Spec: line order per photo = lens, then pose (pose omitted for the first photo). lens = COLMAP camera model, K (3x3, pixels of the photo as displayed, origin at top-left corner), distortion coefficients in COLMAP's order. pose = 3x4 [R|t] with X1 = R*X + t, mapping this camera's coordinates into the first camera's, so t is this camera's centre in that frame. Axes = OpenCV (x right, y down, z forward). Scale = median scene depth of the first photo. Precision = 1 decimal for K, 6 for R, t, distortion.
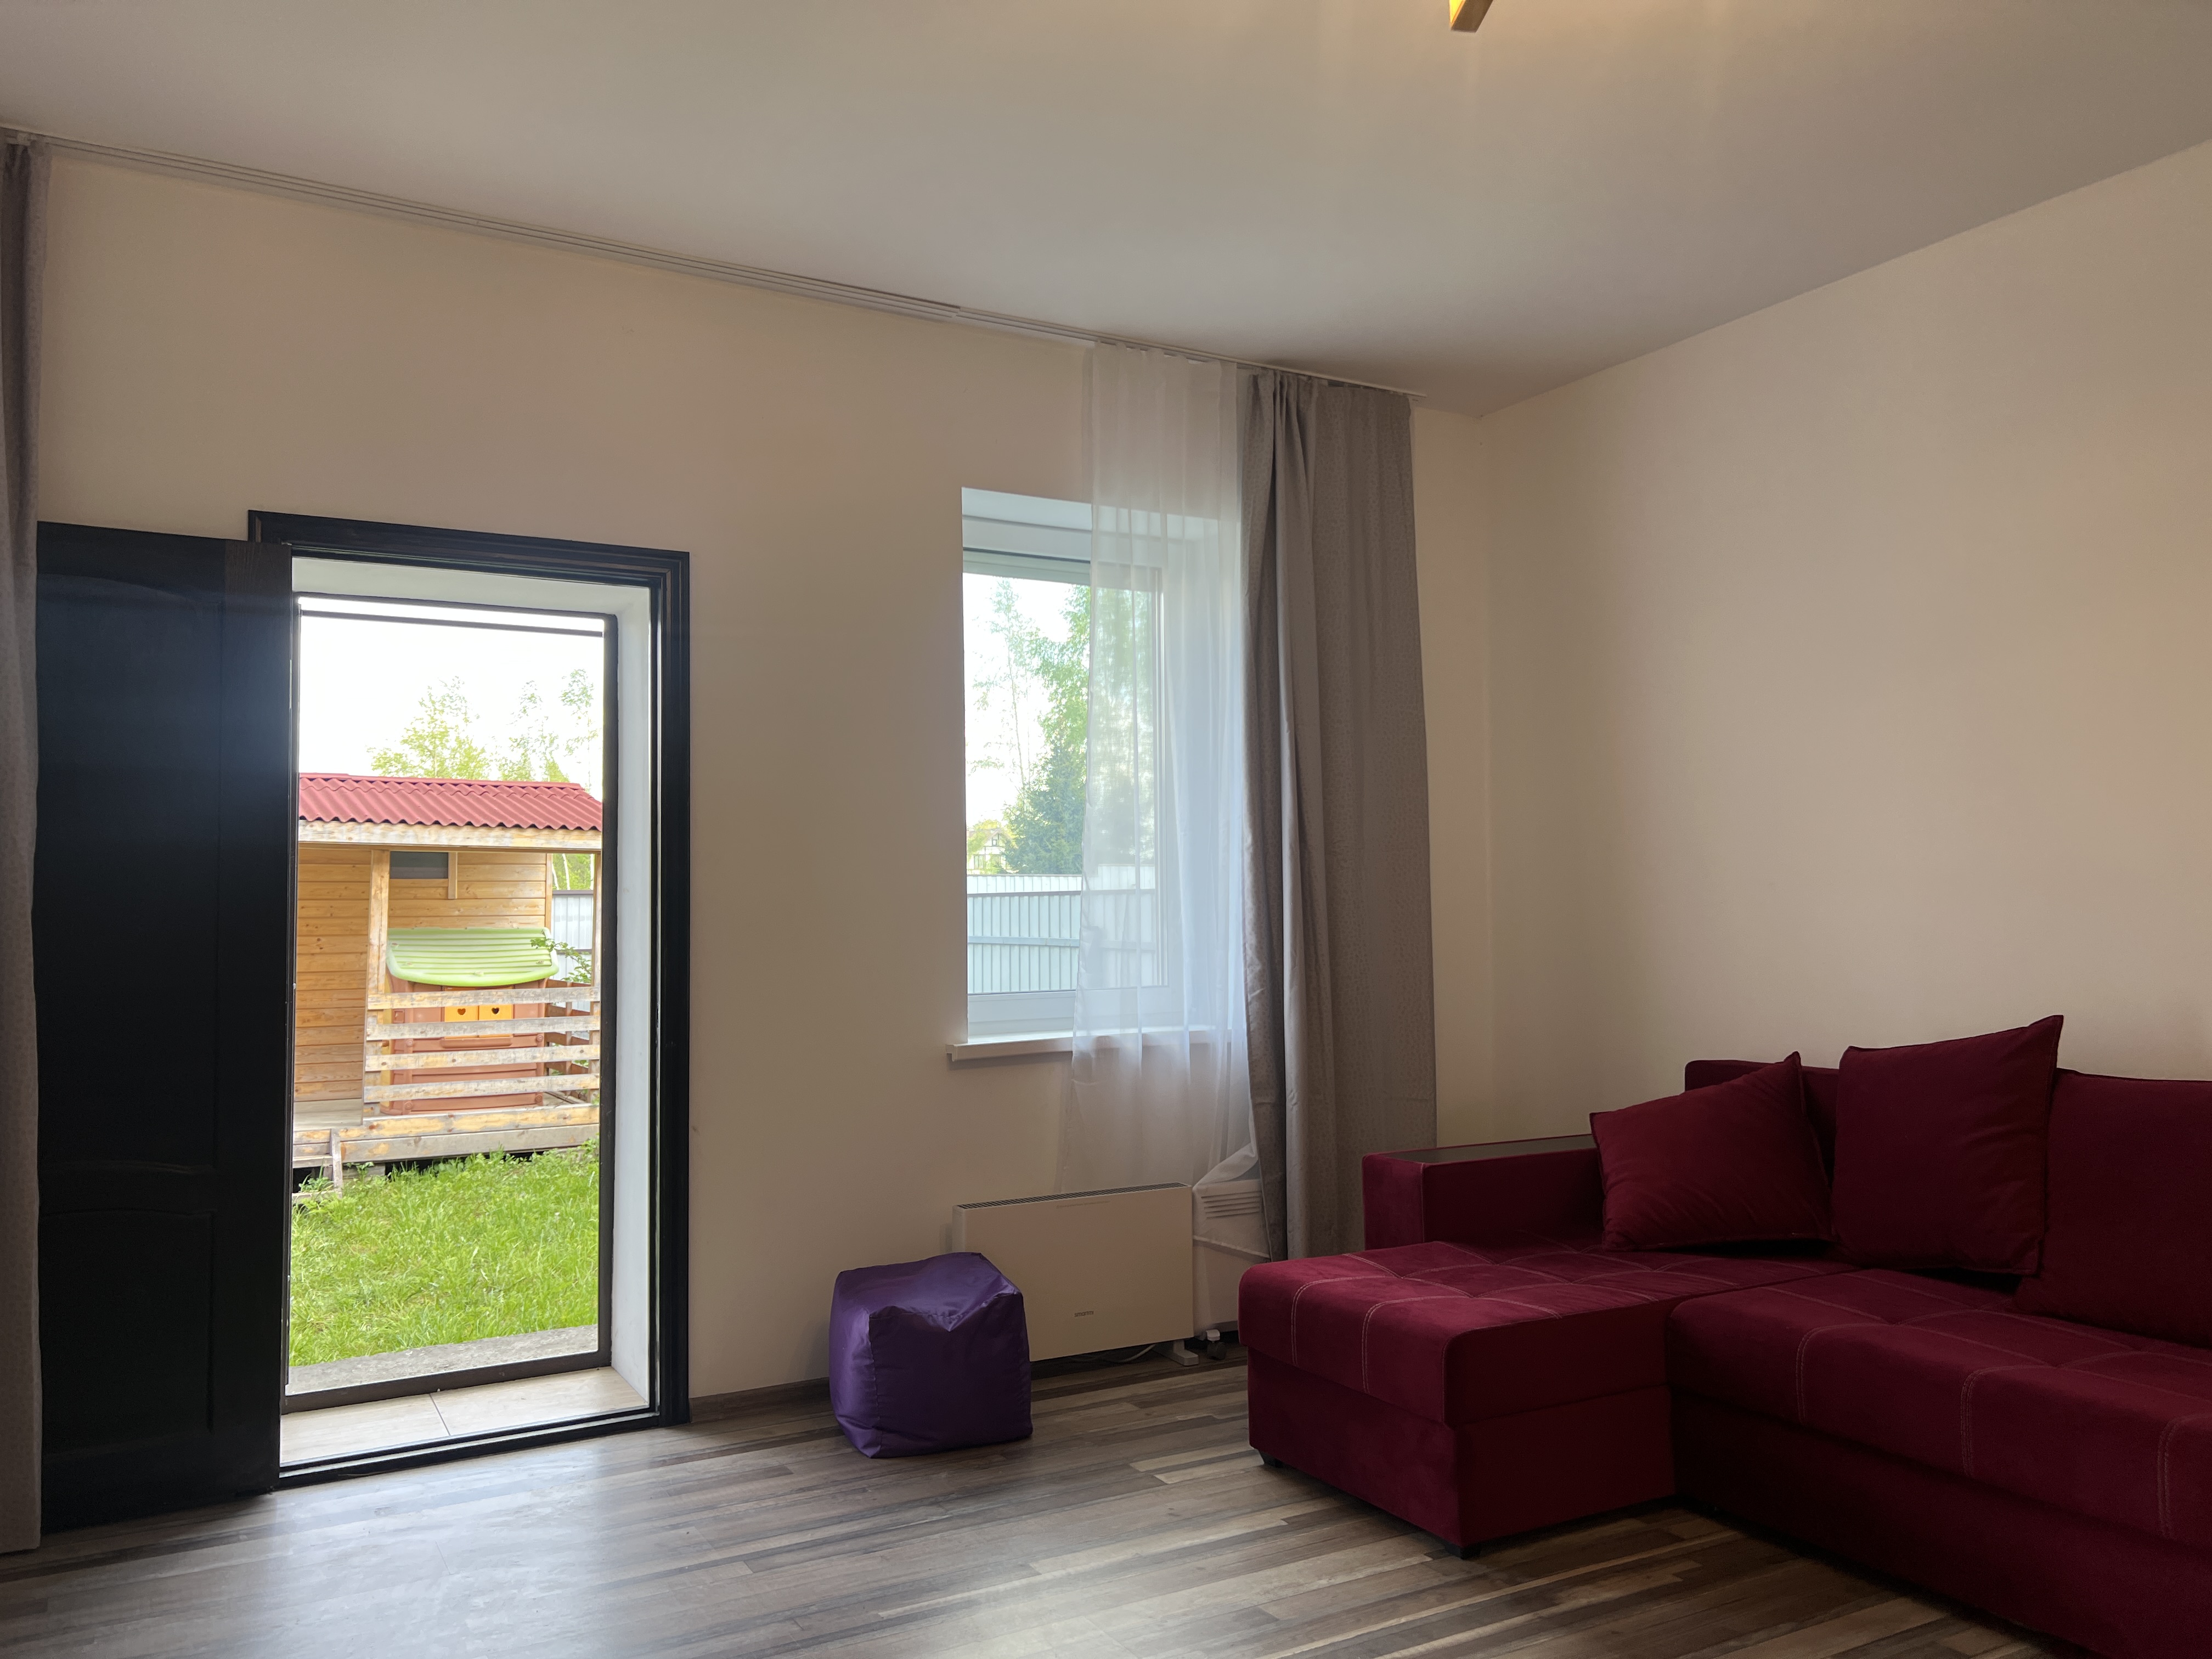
lens RADIAL K [[1629.9, 0, 1092.6], [0, 1629.9, 823.6], [0, 0, 1]] dist [0.010836, -0.014111]
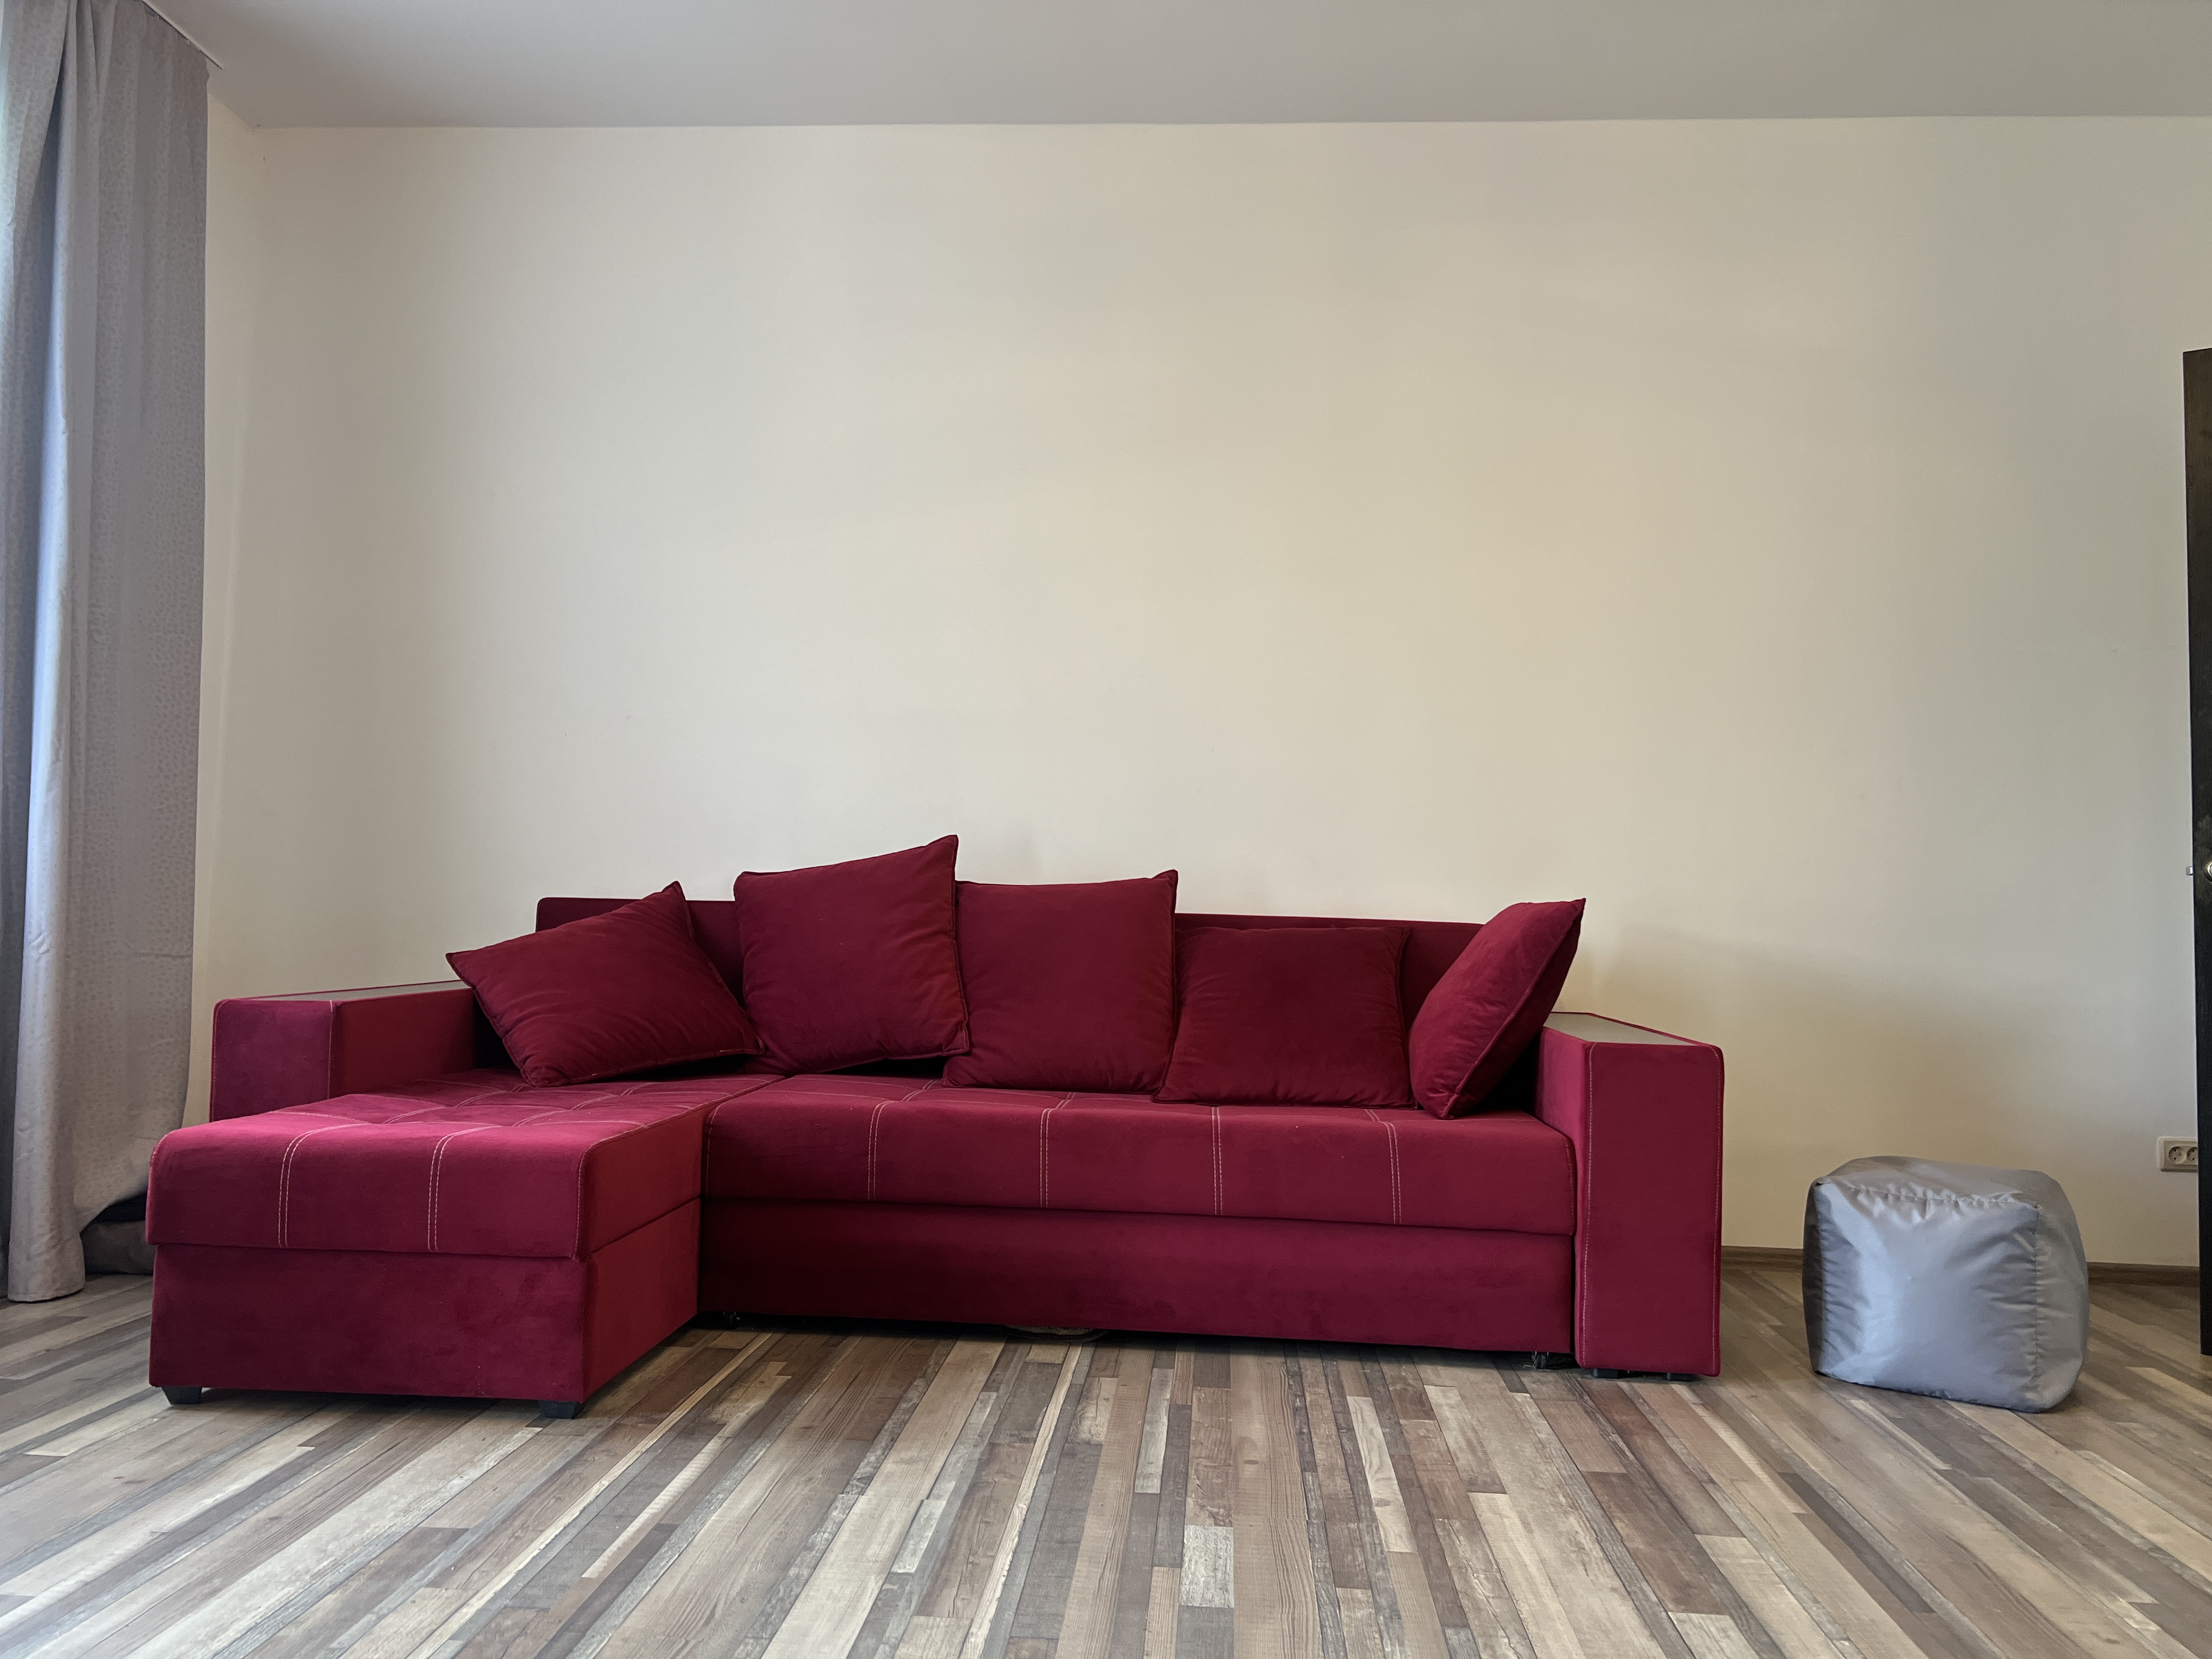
lens RADIAL K [[1629.9, 0, 1102.0], [0, 1629.9, 833.9], [0, 0, 1]] dist [0.010836, -0.014111]
pose [[0.550104, 0.060918, 0.832872, -0.310617], [-0.077853, 0.996733, -0.021482, 0.141205], [-0.831460, -0.053024, 0.553049, 0.311181]]
